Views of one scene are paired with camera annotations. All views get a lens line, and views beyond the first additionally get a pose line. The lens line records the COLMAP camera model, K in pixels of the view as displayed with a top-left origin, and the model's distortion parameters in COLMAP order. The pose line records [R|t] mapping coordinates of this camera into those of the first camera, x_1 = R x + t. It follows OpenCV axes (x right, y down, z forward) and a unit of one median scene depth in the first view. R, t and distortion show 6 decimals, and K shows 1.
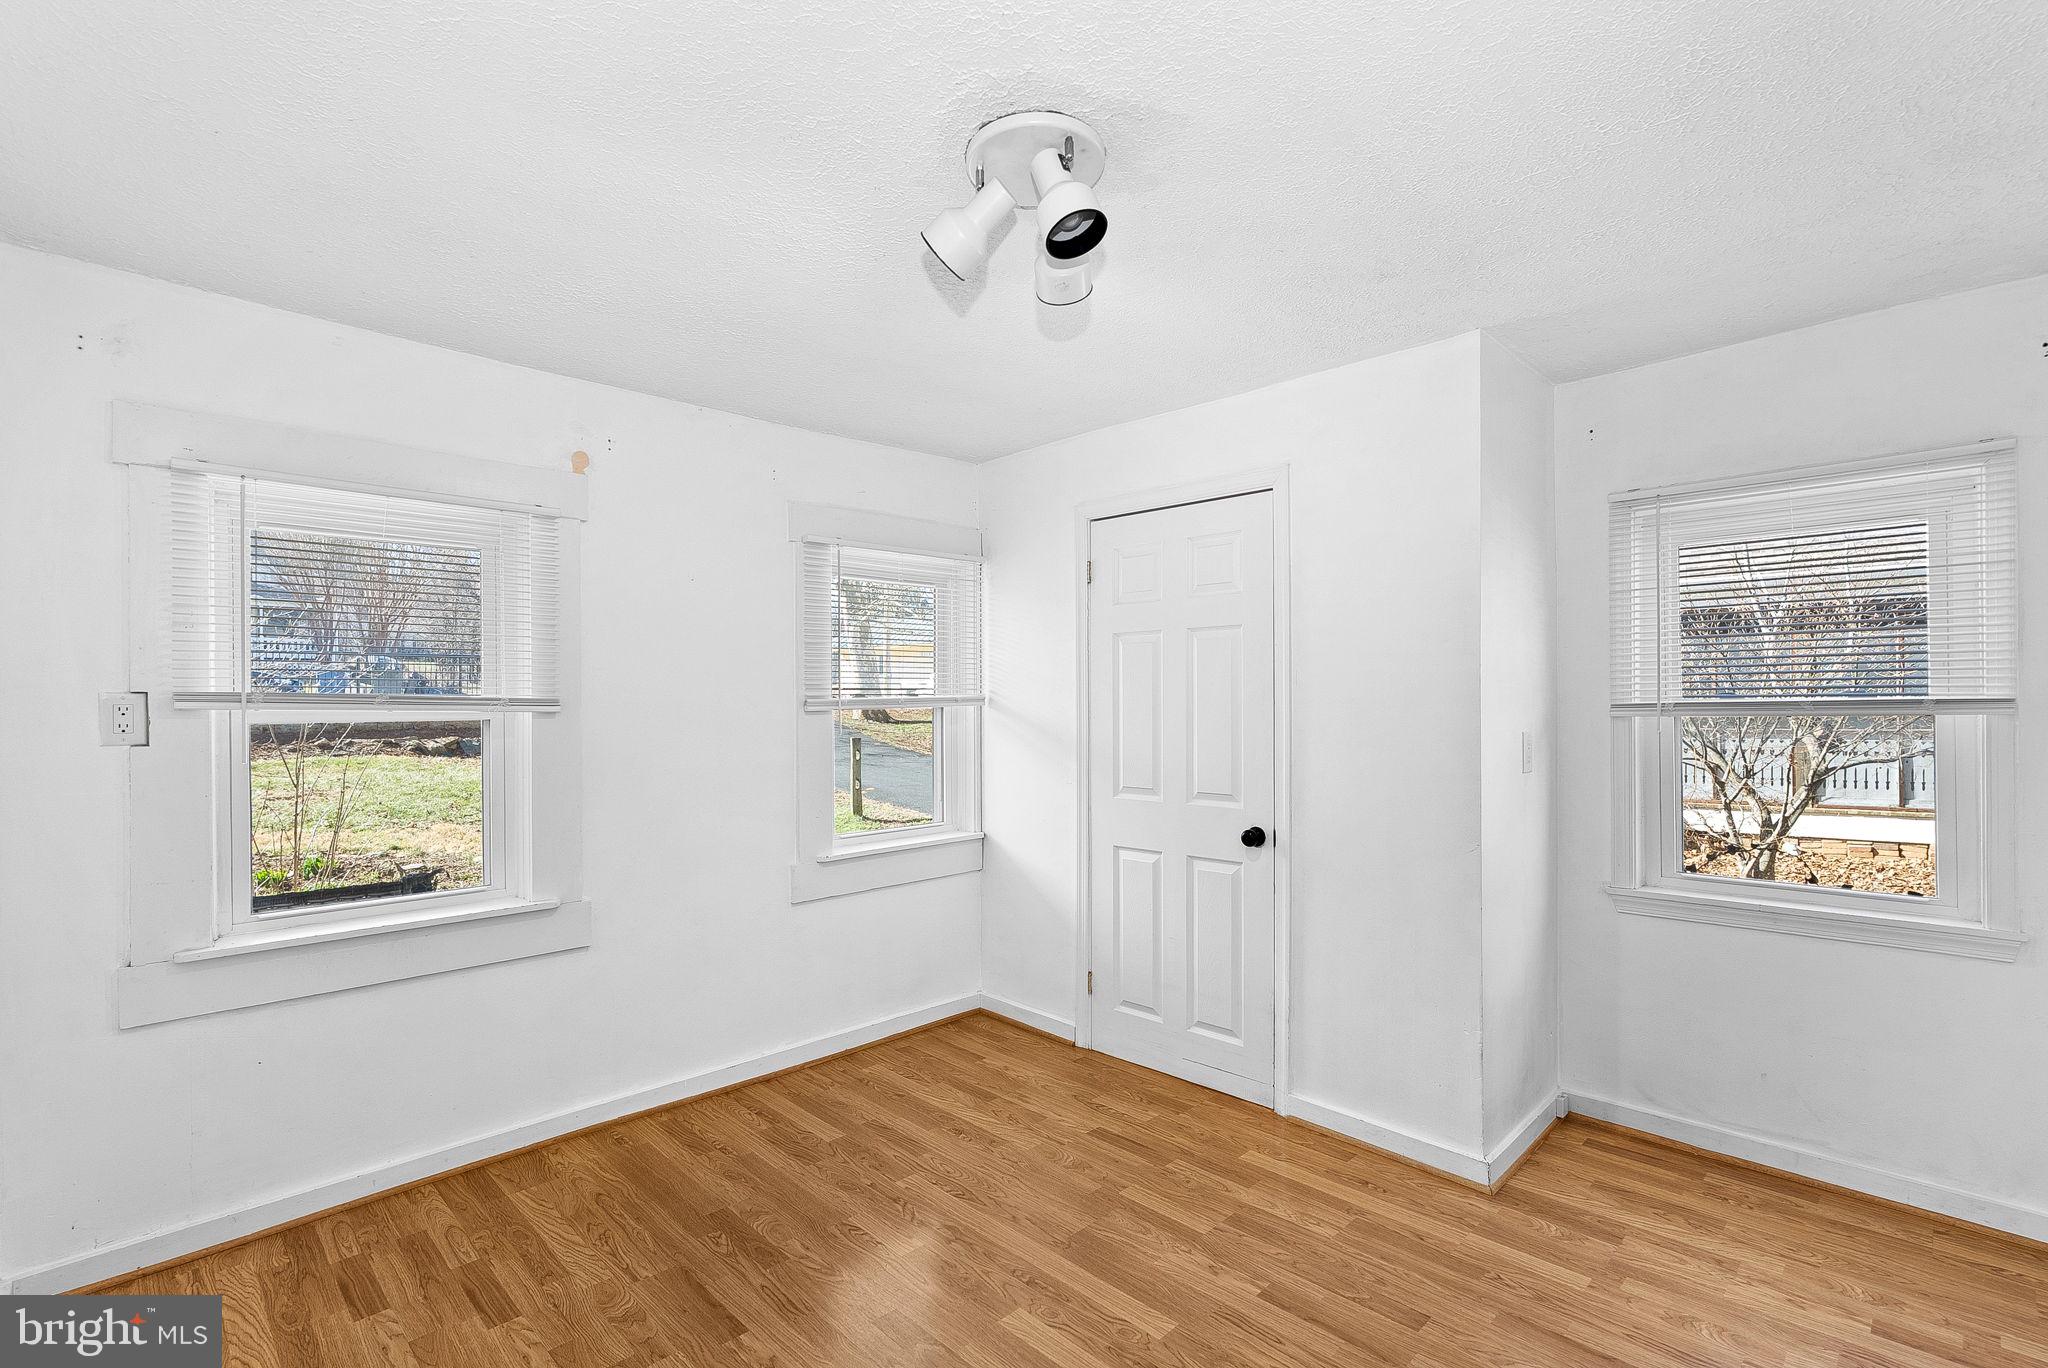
lens RADIAL K [[939.0, 0, 1020.7], [0, 939.0, 696.1], [0, 0, 1]] dist [-0.002721, 0.000263]
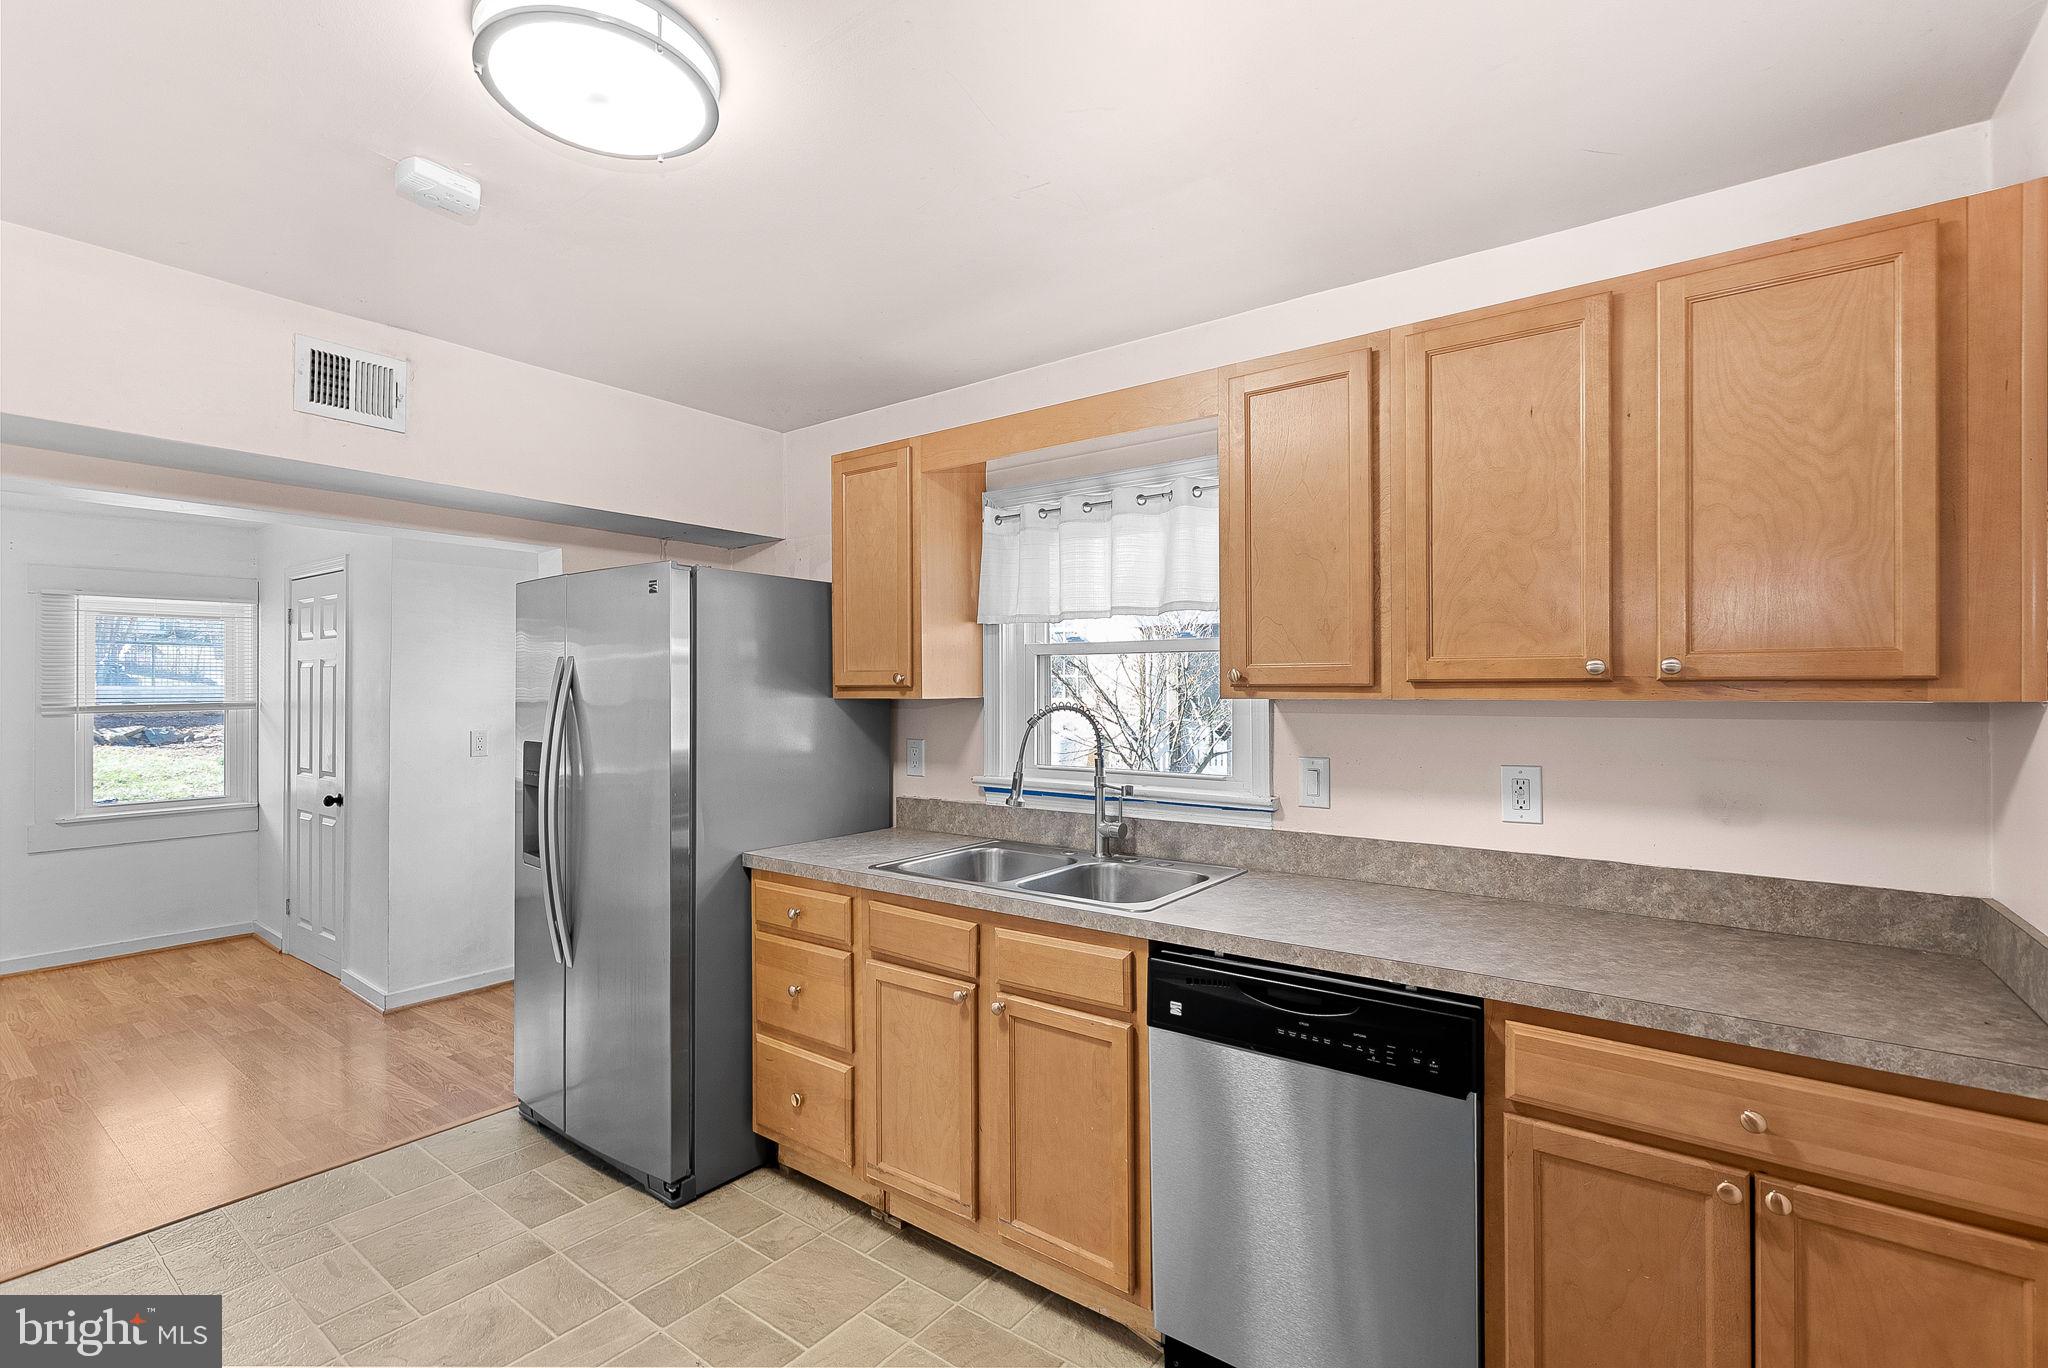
lens RADIAL K [[939.0, 0, 1032.6], [0, 939.0, 682.2], [0, 0, 1]] dist [-0.002721, 0.000263]
pose [[0.990622, 0.005569, 0.136515, 1.314970], [-0.005509, 0.999984, -0.000814, -0.050507], [-0.136517, 0.000054, 0.990638, -0.732170]]
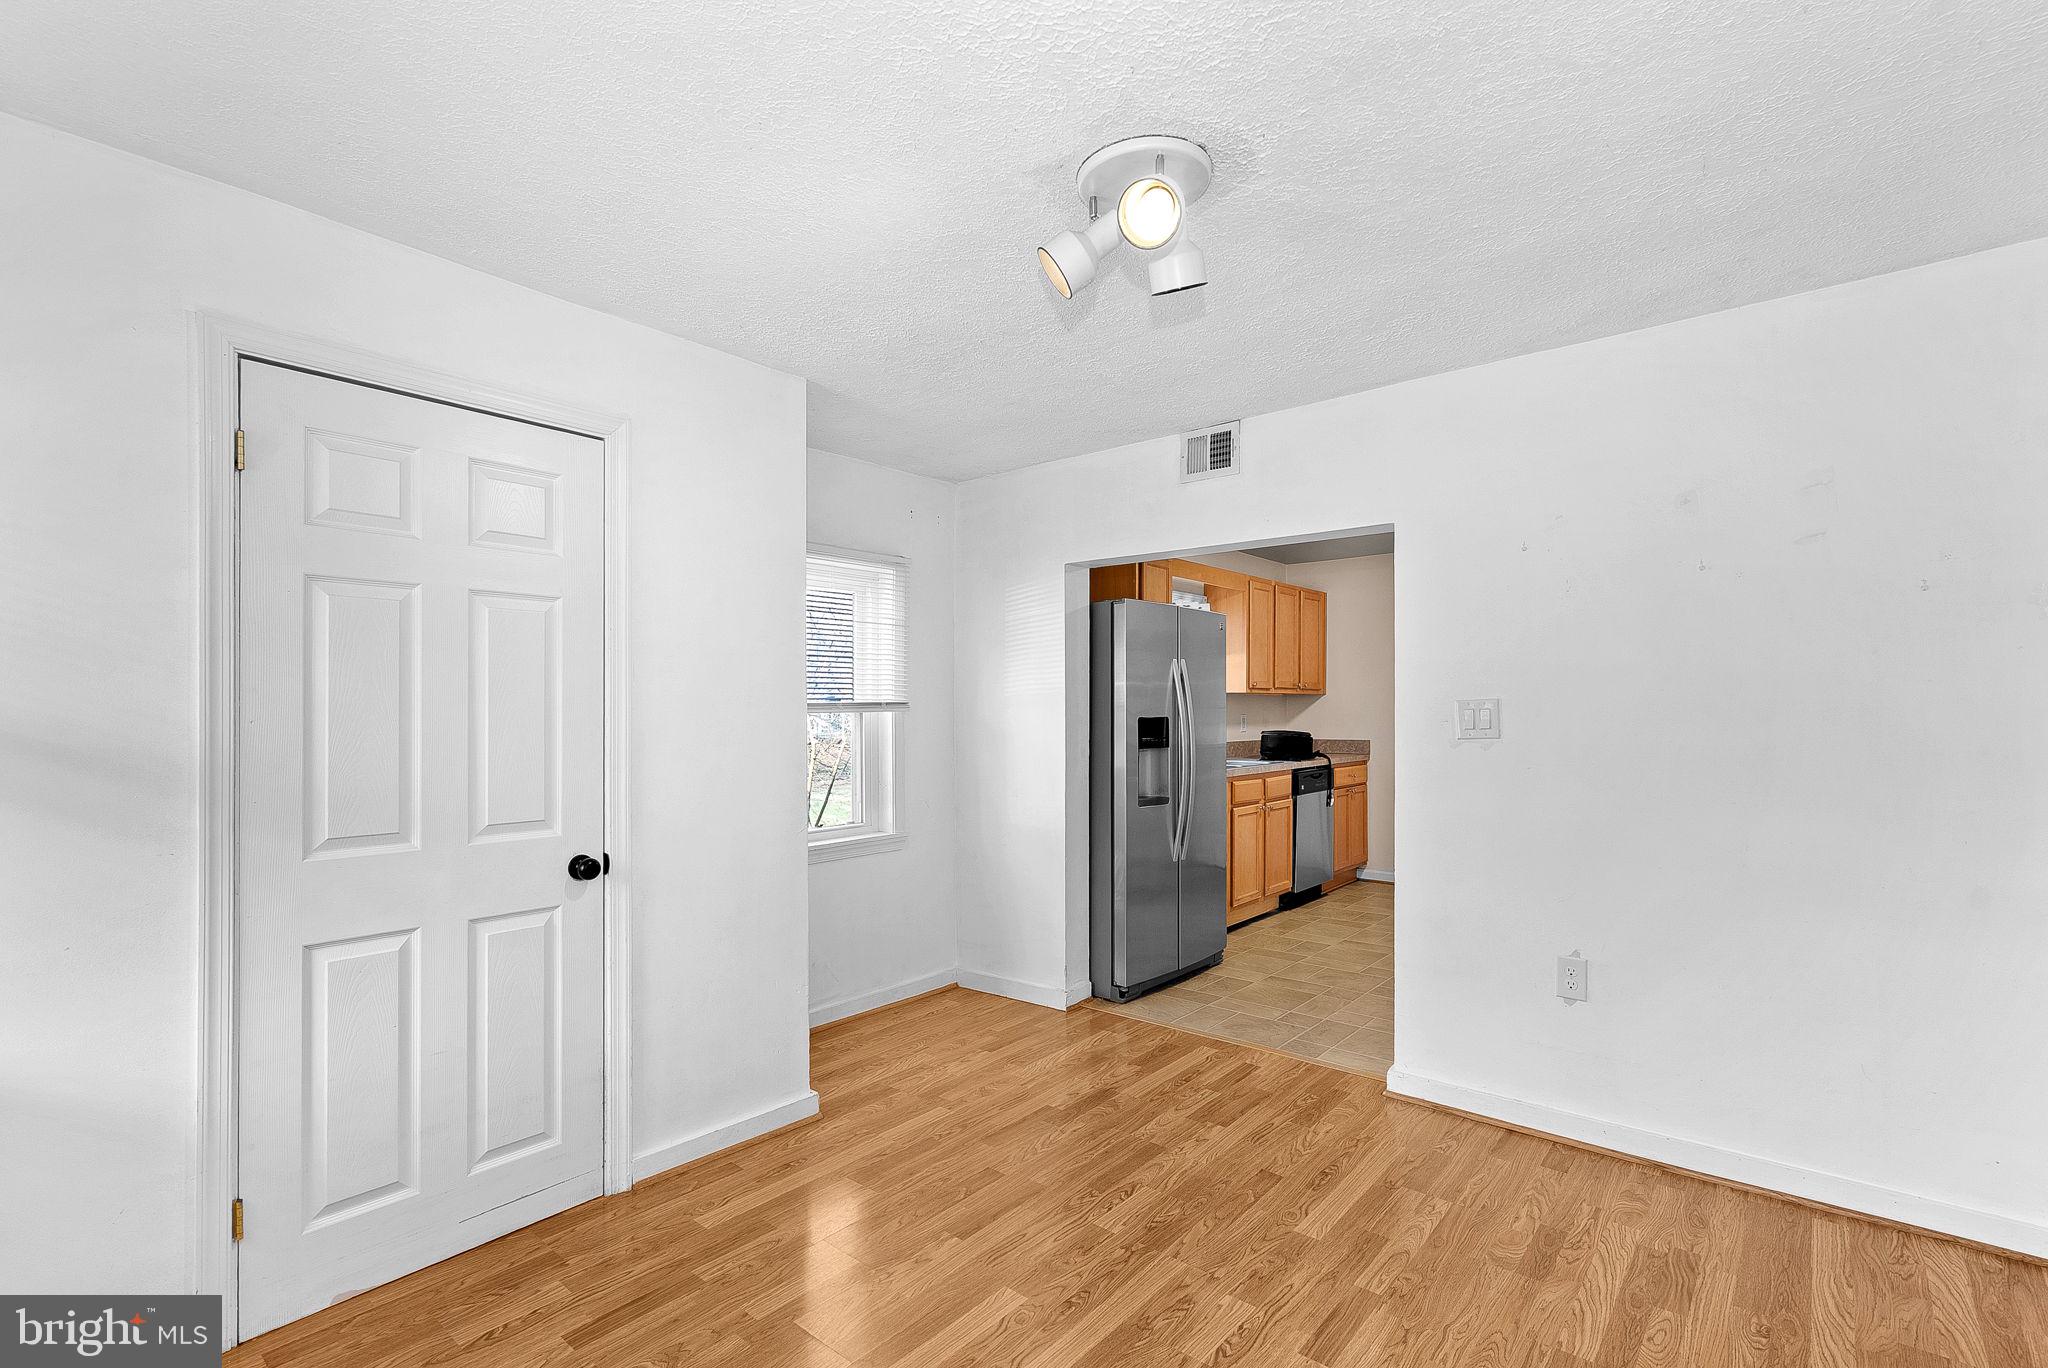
lens RADIAL K [[939.0, 0, 1025.8], [0, 939.0, 722.6], [0, 0, 1]] dist [-0.002721, 0.000263]
pose [[-0.091903, -0.007773, 0.995738, -0.652067], [-0.005538, 0.999958, 0.007295, 0.023192], [-0.995753, -0.004844, -0.091942, 0.804267]]
